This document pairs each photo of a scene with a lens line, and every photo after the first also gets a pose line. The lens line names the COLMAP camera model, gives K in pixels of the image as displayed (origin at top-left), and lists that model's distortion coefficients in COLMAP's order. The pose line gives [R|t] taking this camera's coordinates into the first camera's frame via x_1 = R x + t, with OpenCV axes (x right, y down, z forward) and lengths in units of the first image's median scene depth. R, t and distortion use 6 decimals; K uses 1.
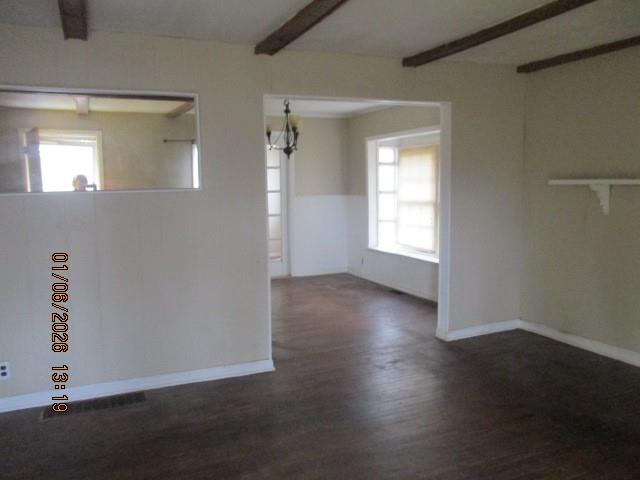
lens RADIAL K [[549.9, 0, 319.5], [0, 549.9, 240.3], [0, 0, 1]] dist [-0.019591, -0.004271]
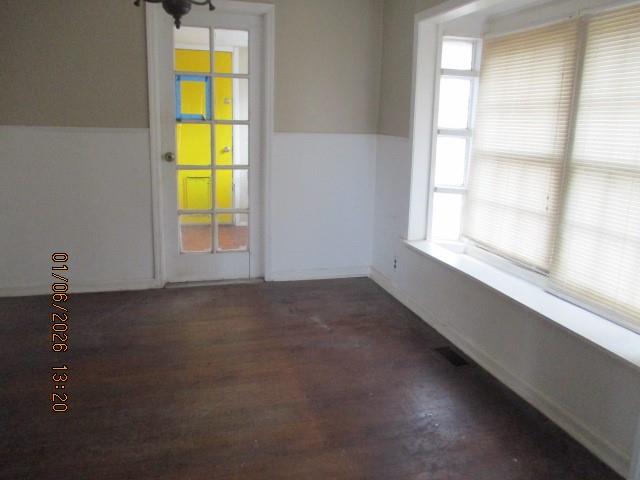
lens RADIAL K [[549.9, 0, 321.1], [0, 549.9, 240.6], [0, 0, 1]] dist [-0.019591, -0.004271]
pose [[0.990437, 0.064687, -0.121858, 0.072116], [-0.050187, 0.991683, 0.118519, -0.043482], [0.128511, -0.111270, 0.985446, 0.488923]]
